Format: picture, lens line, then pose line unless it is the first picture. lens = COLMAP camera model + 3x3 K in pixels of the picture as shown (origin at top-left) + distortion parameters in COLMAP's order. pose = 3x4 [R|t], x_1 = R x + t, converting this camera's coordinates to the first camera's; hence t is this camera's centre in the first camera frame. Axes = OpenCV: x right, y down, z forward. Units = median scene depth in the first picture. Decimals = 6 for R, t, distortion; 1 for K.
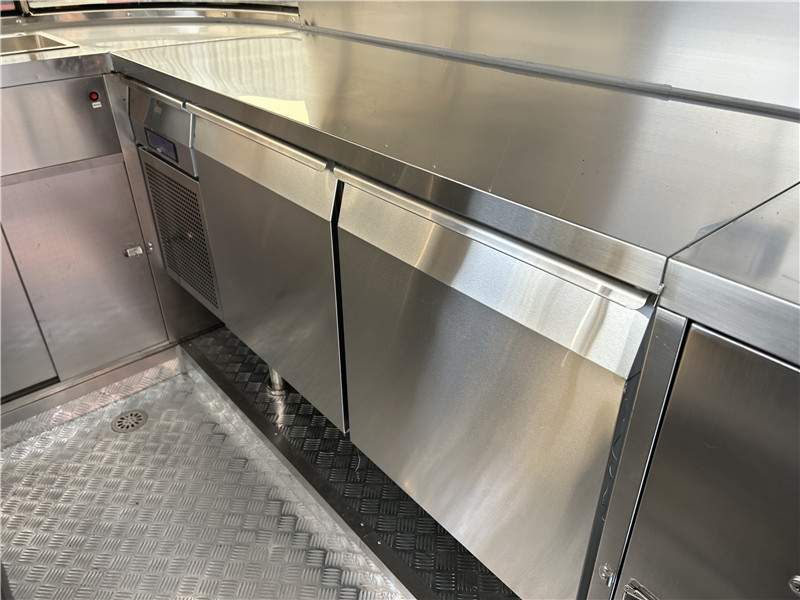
lens RADIAL K [[610.0, 0, 400.0], [0, 610.0, 300.0], [0, 0, 1]] dist [0.006226, 0.004511]
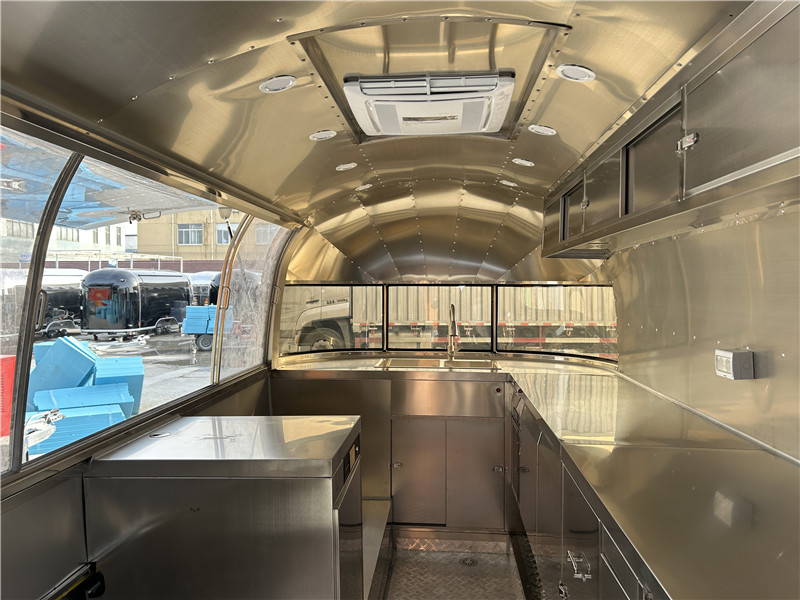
lens RADIAL K [[610.0, 0, 400.0], [0, 610.0, 300.0], [0, 0, 1]] dist [0.006226, 0.004511]
pose [[0.713979, 0.015121, -0.700004, 0.647789], [-0.357185, 0.867755, -0.345571, 0.221239], [0.602207, 0.496762, 0.624960, -0.611713]]
